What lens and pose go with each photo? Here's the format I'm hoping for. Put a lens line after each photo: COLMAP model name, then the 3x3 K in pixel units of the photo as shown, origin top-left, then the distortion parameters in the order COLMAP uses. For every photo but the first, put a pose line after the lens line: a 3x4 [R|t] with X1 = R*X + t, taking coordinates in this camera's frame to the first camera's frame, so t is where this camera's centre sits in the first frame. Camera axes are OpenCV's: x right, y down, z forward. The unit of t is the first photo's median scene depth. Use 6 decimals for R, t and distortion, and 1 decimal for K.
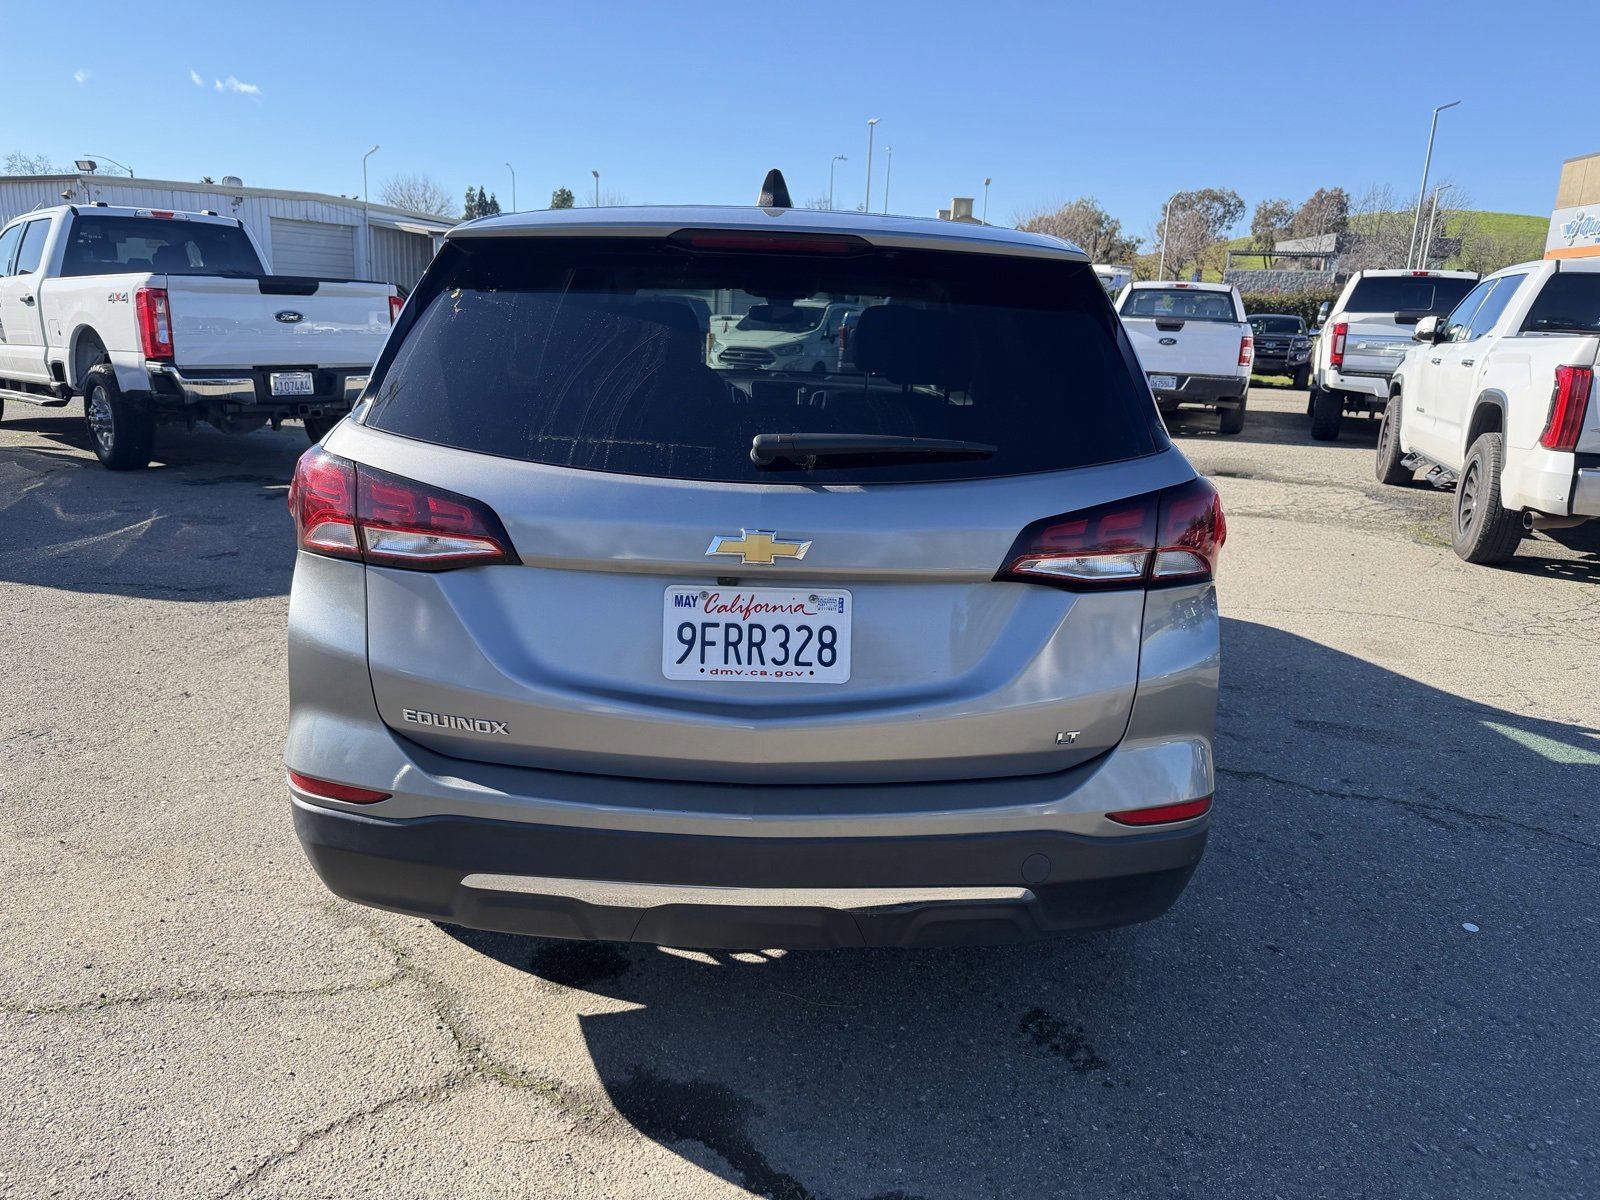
lens RADIAL K [[1141.1, 0, 831.7], [0, 1141.1, 602.6], [0, 0, 1]] dist [0.020078, -0.009319]
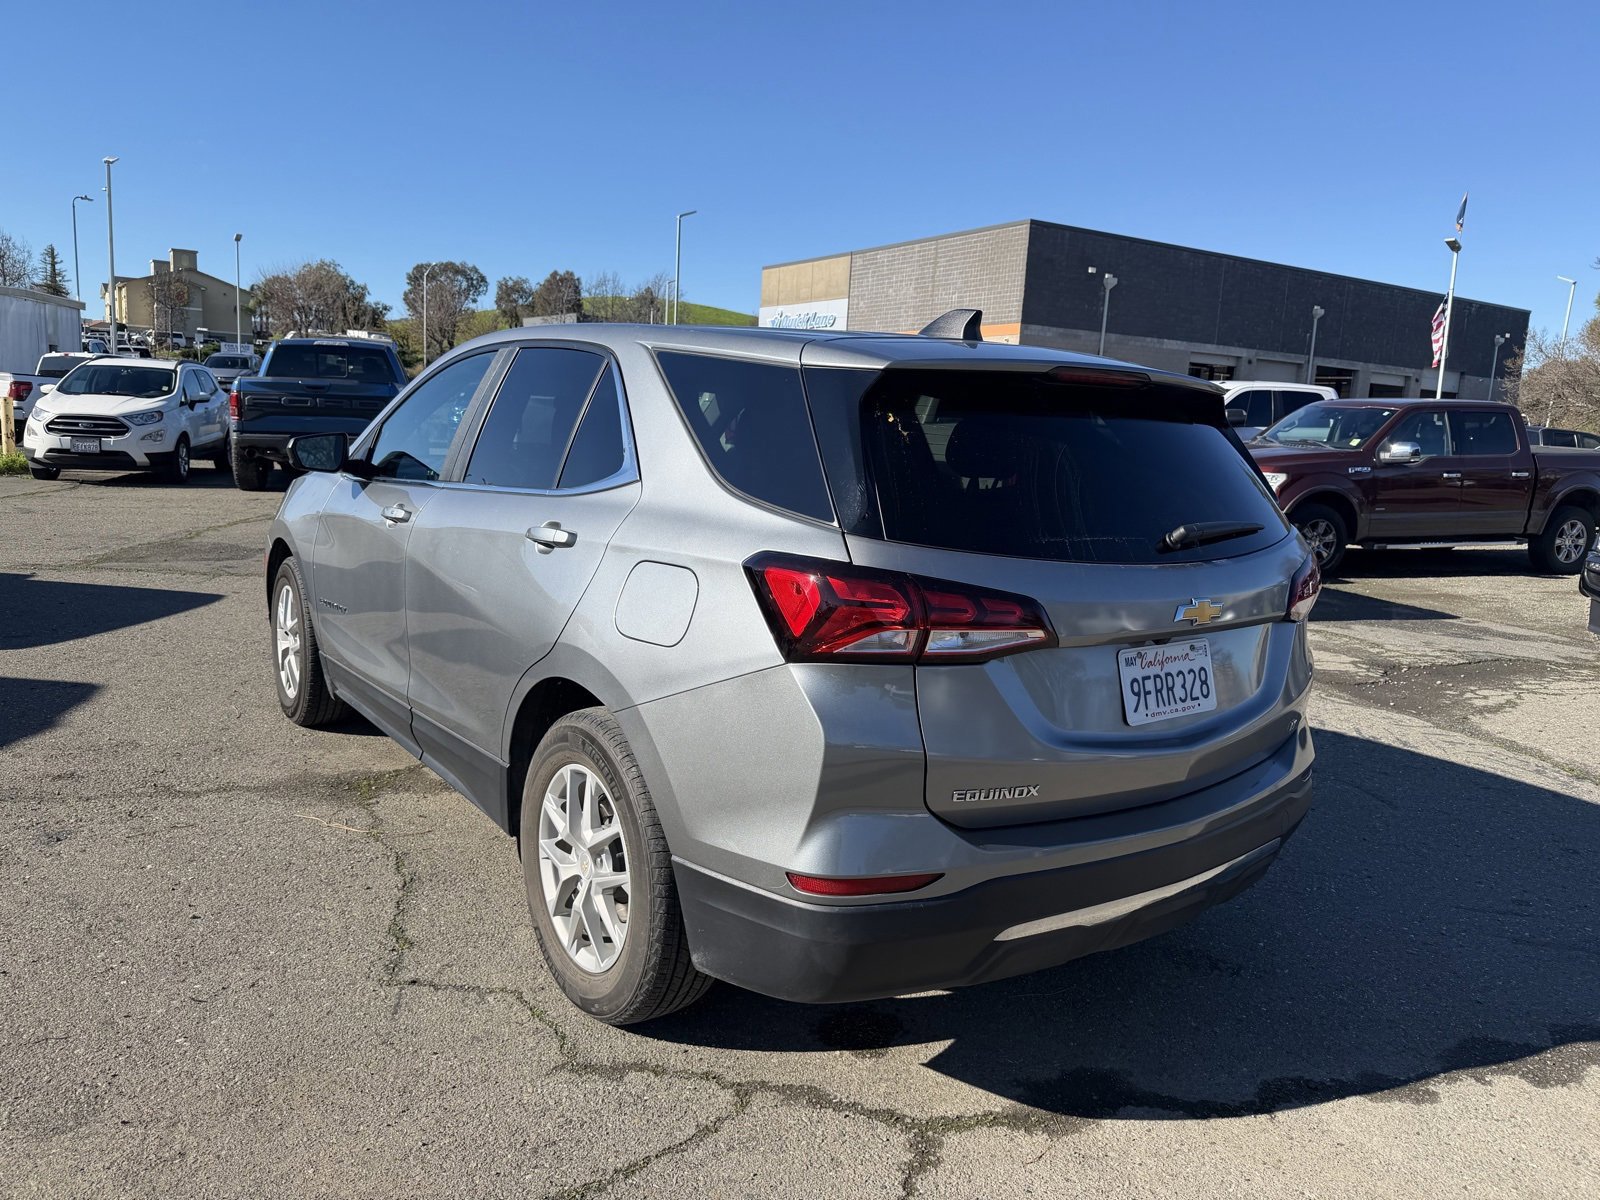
lens RADIAL K [[1141.1, 0, 809.3], [0, 1141.1, 600.9], [0, 0, 1]] dist [0.020078, -0.009319]
pose [[0.811158, -0.092310, 0.577495, -0.966444], [0.124773, 0.992045, -0.016685, -0.077411], [-0.571361, 0.085590, 0.816224, 0.146975]]
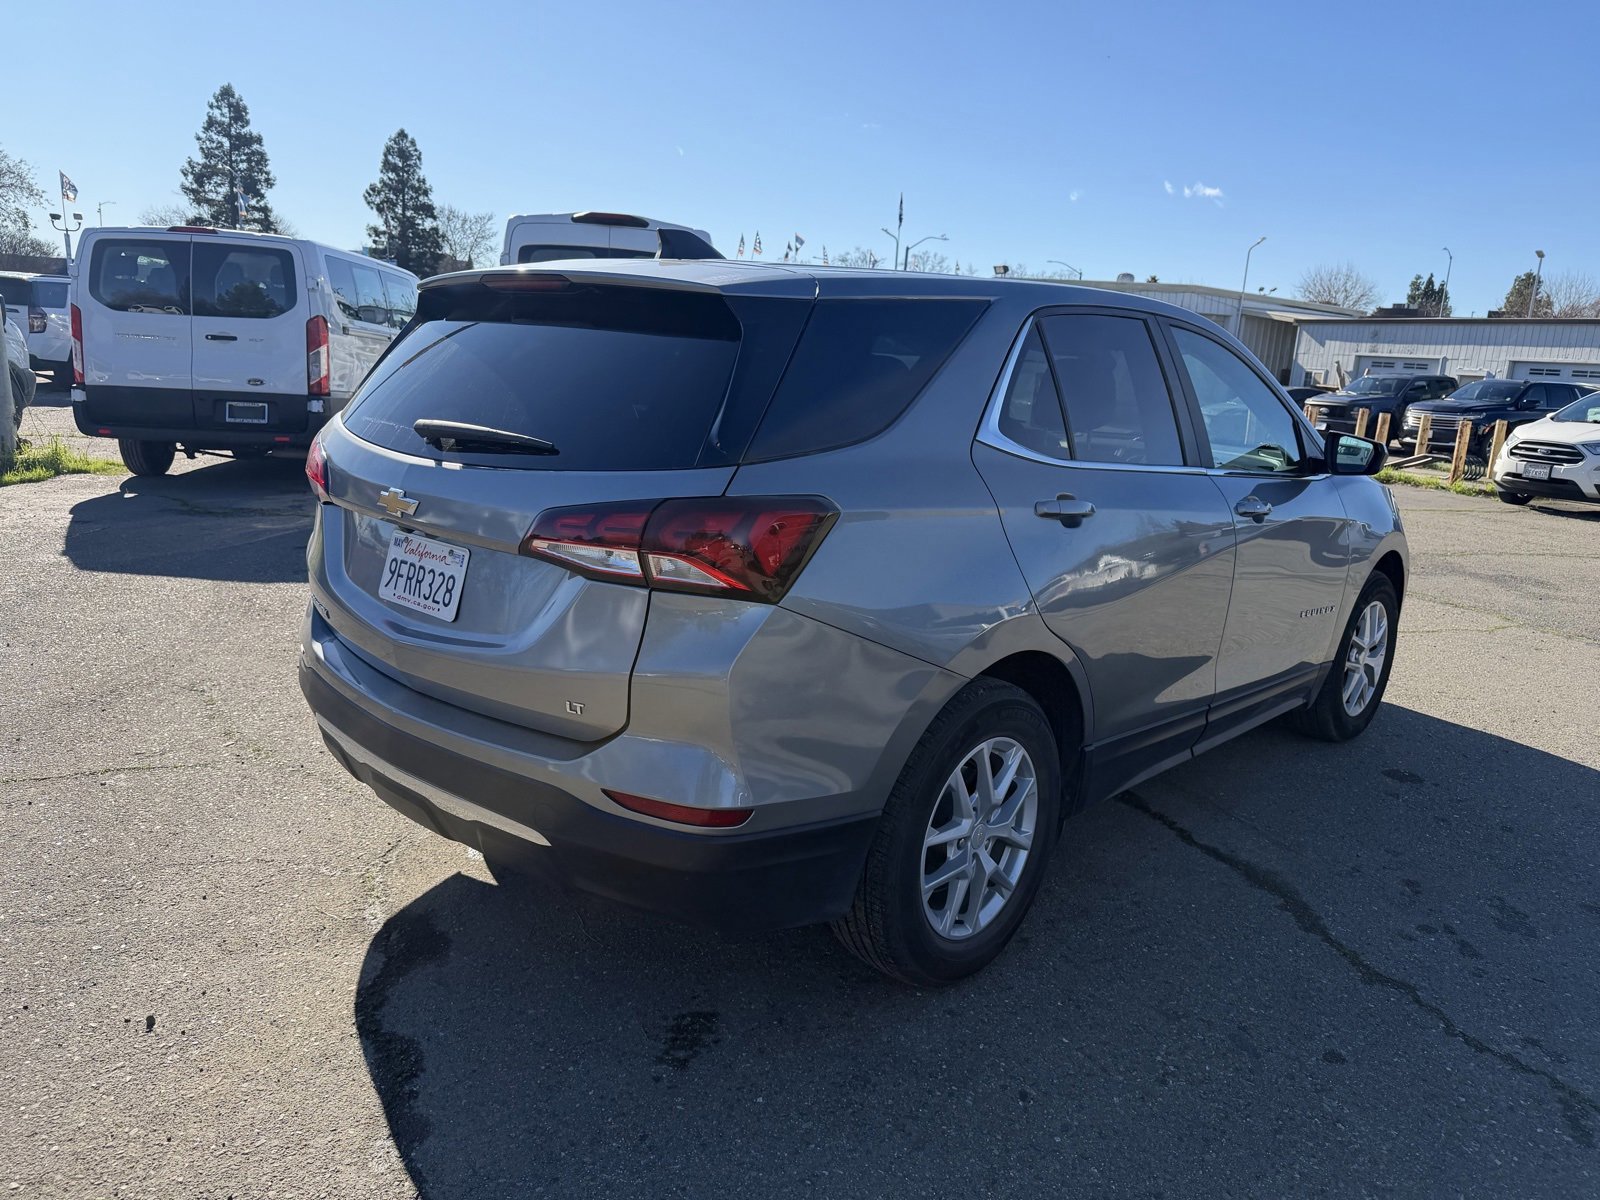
lens RADIAL K [[1141.1, 0, 790.9], [0, 1141.1, 602.4], [0, 0, 1]] dist [0.020078, -0.009319]
pose [[0.730994, 0.155368, -0.664461, 0.958288], [-0.203284, 0.979106, 0.005301, -0.028665], [0.651401, 0.131199, 0.747304, 0.255829]]
